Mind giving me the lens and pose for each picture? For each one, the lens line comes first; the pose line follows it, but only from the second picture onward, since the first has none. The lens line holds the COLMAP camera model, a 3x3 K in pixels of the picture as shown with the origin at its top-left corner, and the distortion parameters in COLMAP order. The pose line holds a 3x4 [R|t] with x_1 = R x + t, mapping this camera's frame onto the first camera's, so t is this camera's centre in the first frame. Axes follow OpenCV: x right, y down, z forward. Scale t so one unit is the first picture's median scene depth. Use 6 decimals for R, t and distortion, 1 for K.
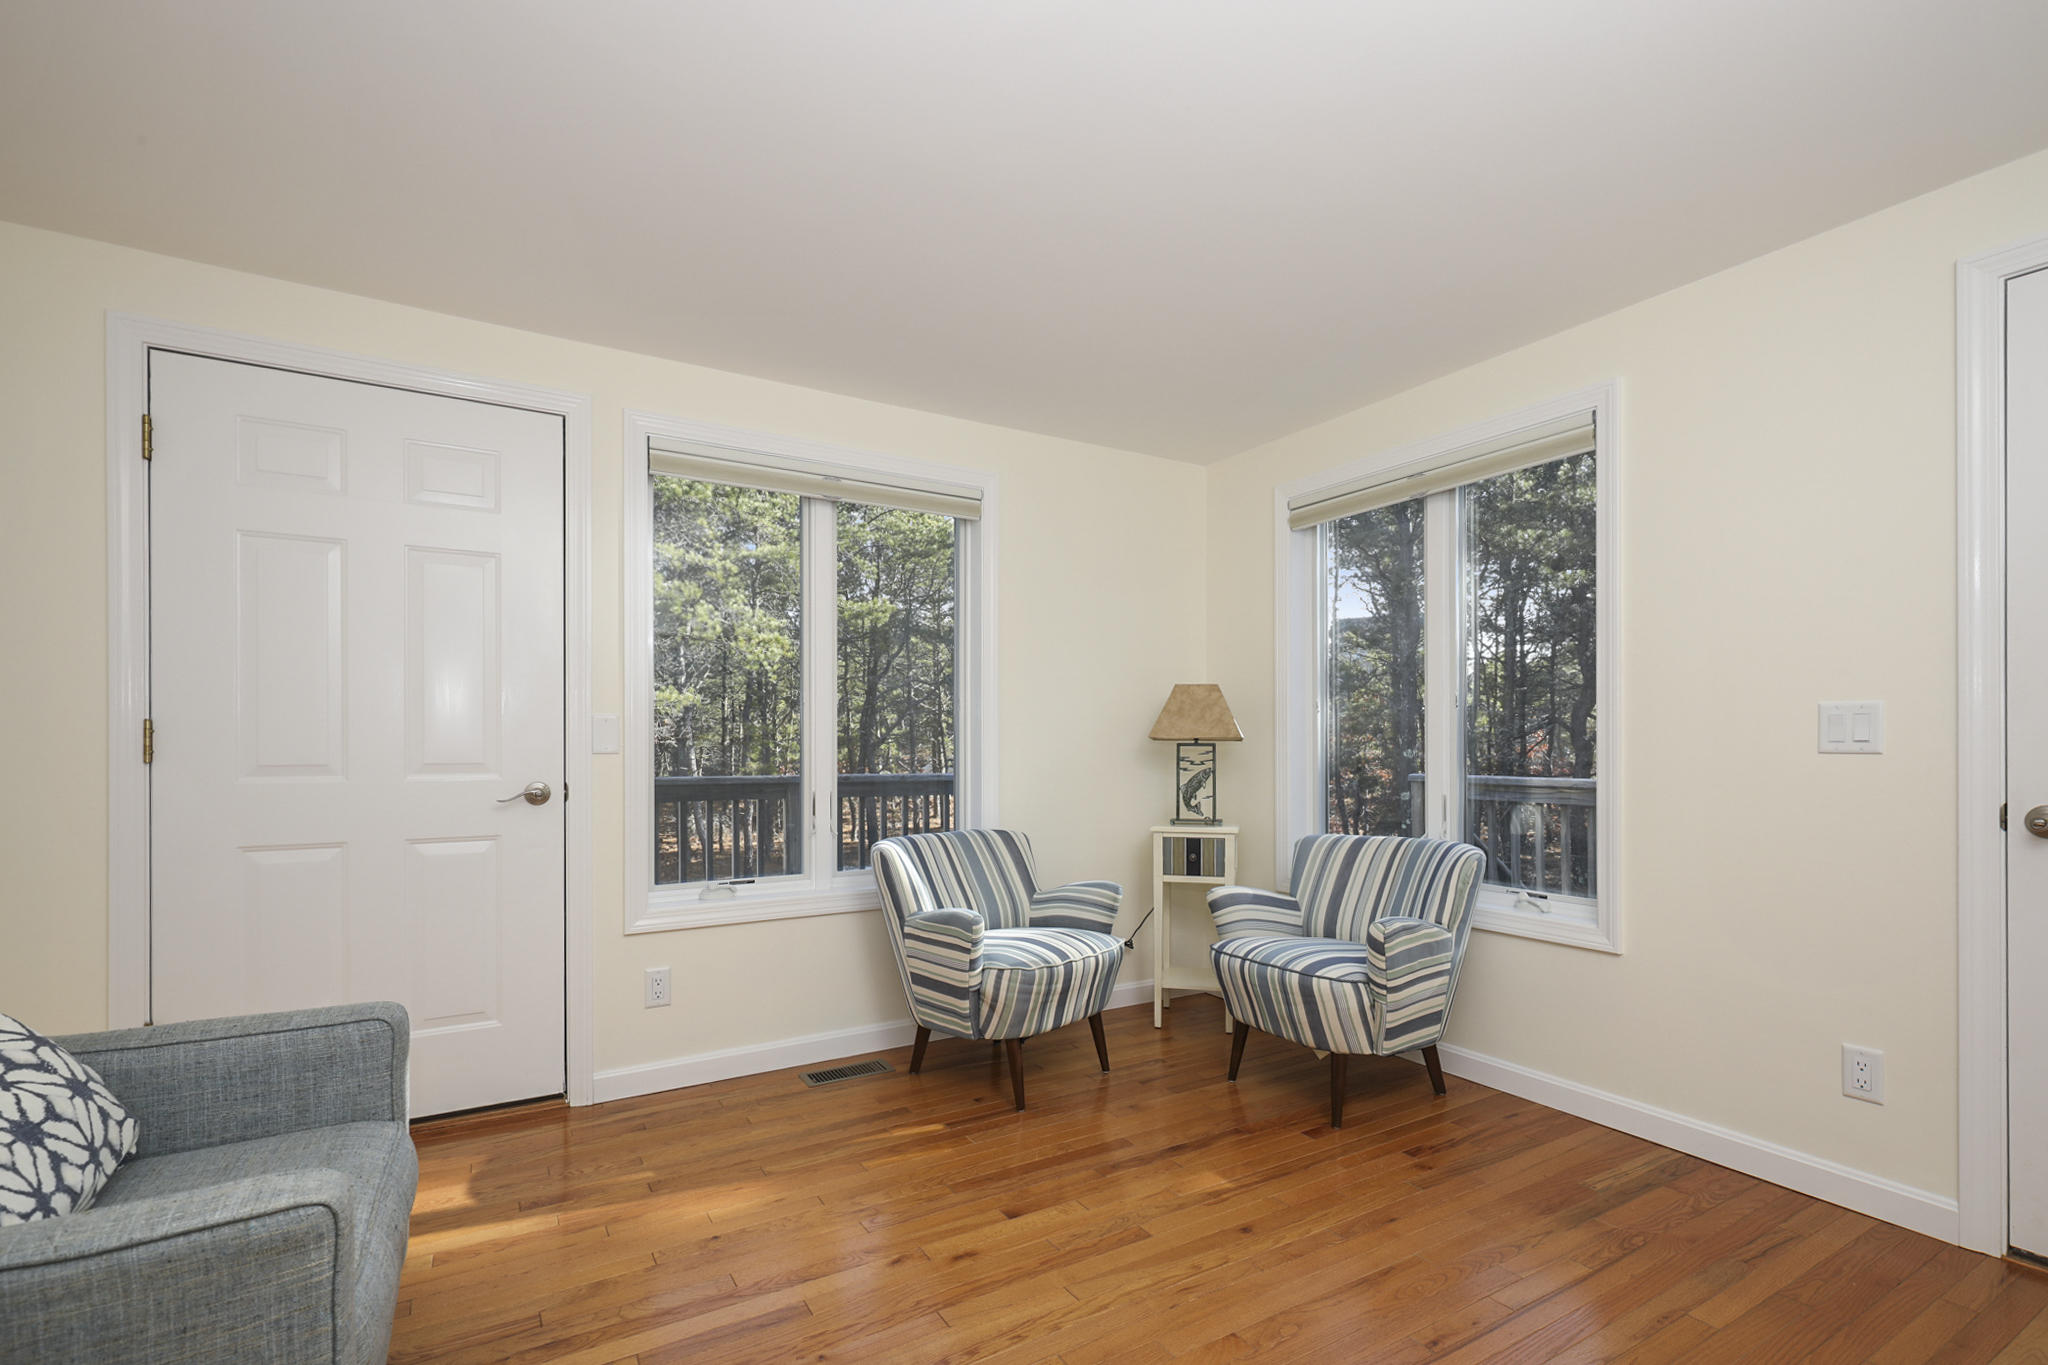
lens RADIAL K [[942.1, 0, 1033.1], [0, 942.1, 740.4], [0, 0, 1]] dist [0.004780, -0.002912]
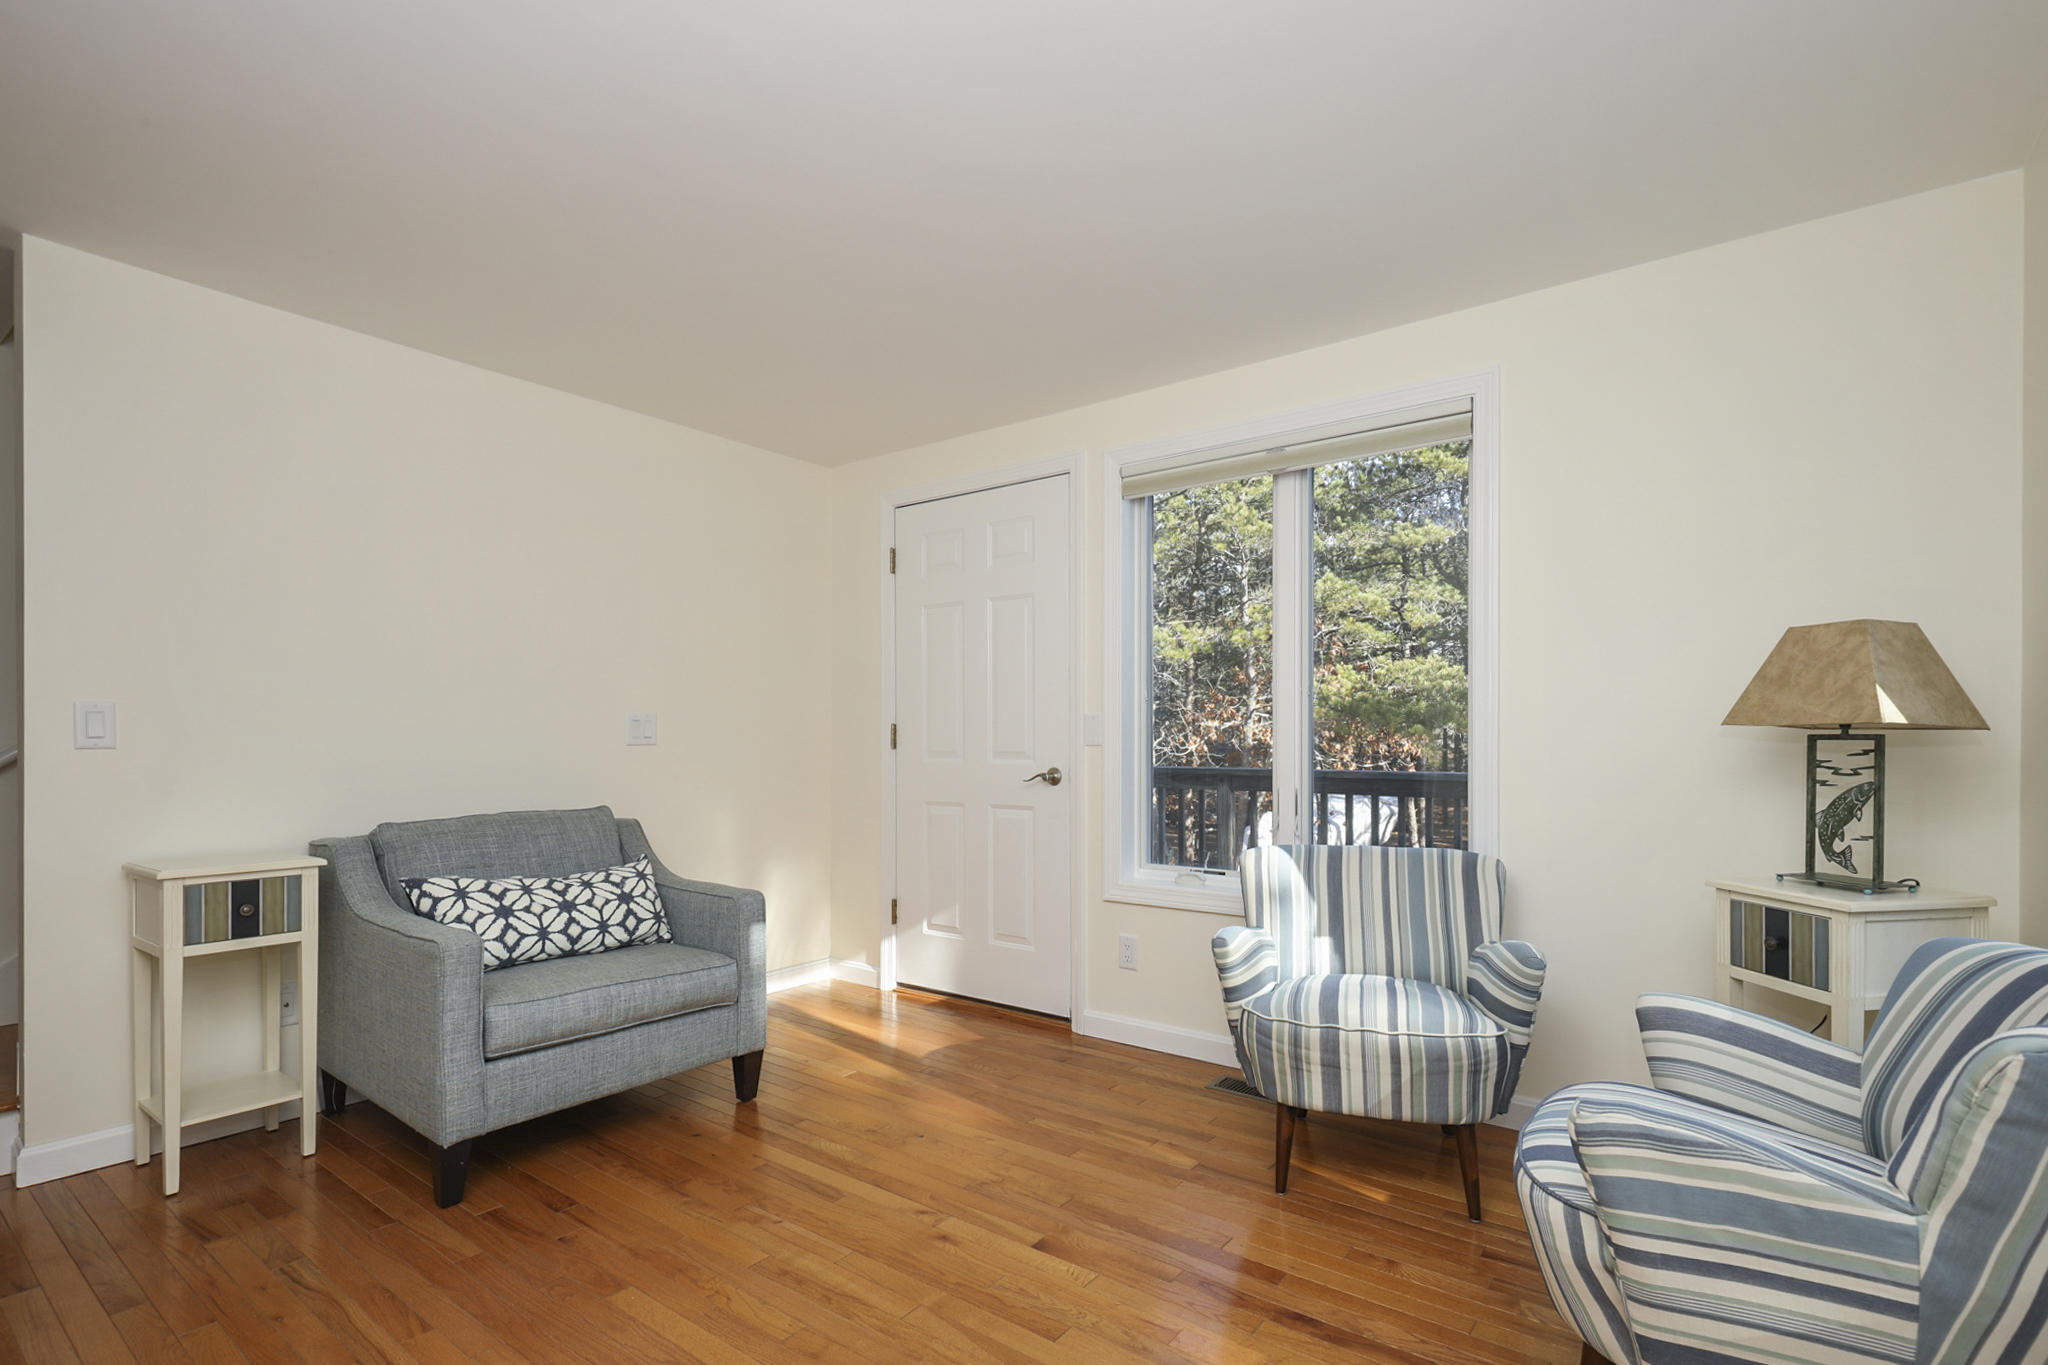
lens RADIAL K [[942.1, 0, 1038.4], [0, 942.1, 726.3], [0, 0, 1]] dist [0.004780, -0.002912]
pose [[0.383428, -0.010534, -0.923511, 0.643602], [0.006310, 0.999941, -0.008786, 0.000137], [0.923549, -0.002459, 0.383472, 0.493214]]
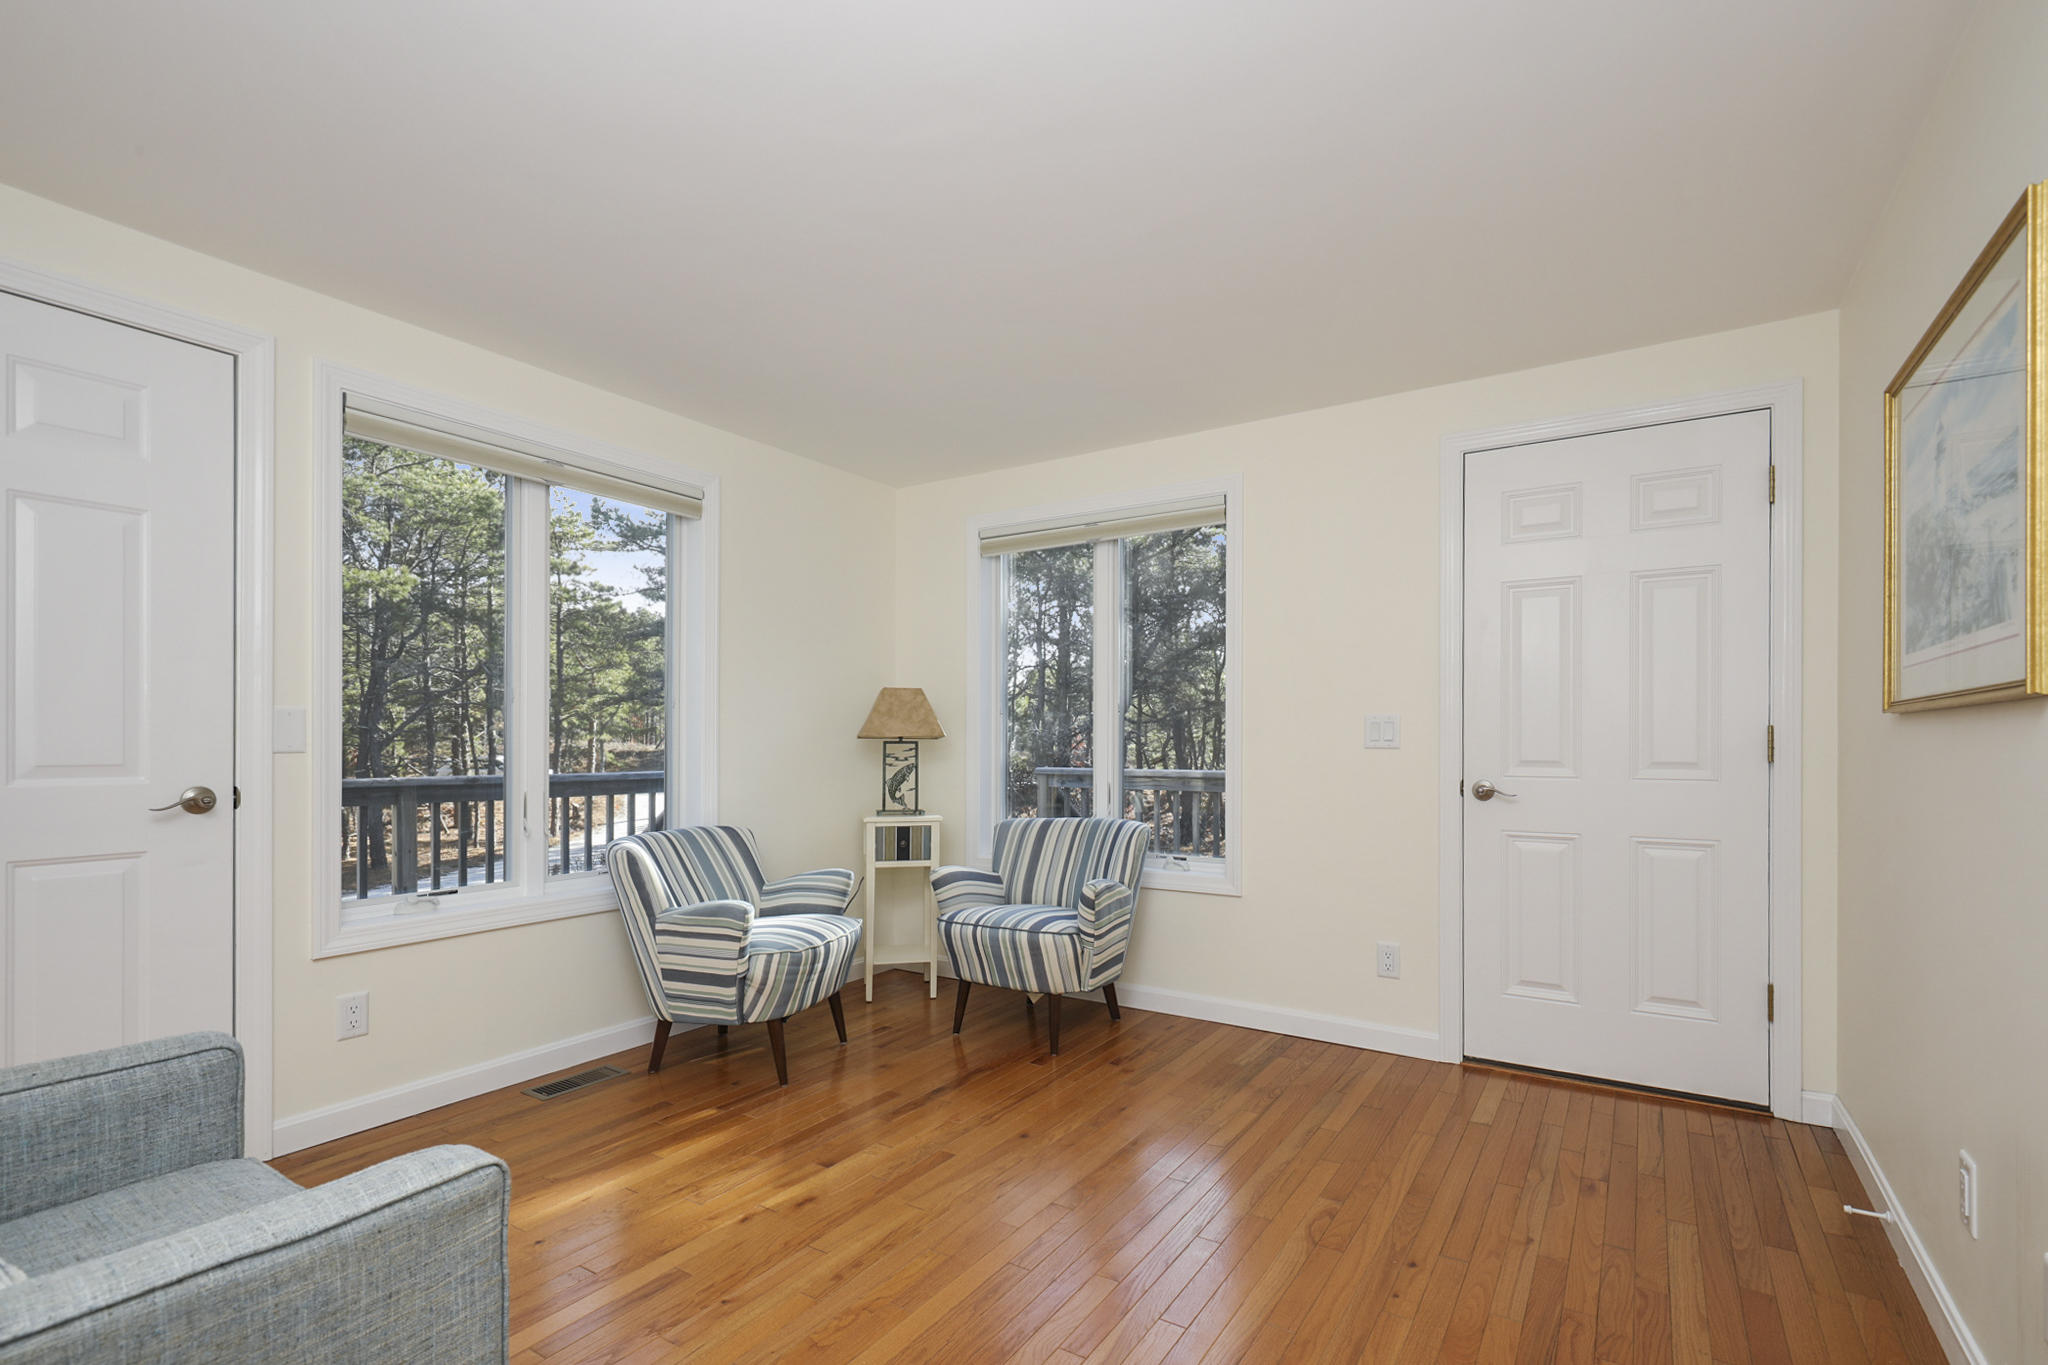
lens RADIAL K [[942.1, 0, 1036.6], [0, 942.1, 736.2], [0, 0, 1]] dist [0.004780, -0.002912]
pose [[0.898275, 0.003259, 0.439423, -0.222196], [-0.002288, 0.999994, -0.002738, -0.000092], [-0.439429, 0.001454, 0.898276, -0.083340]]
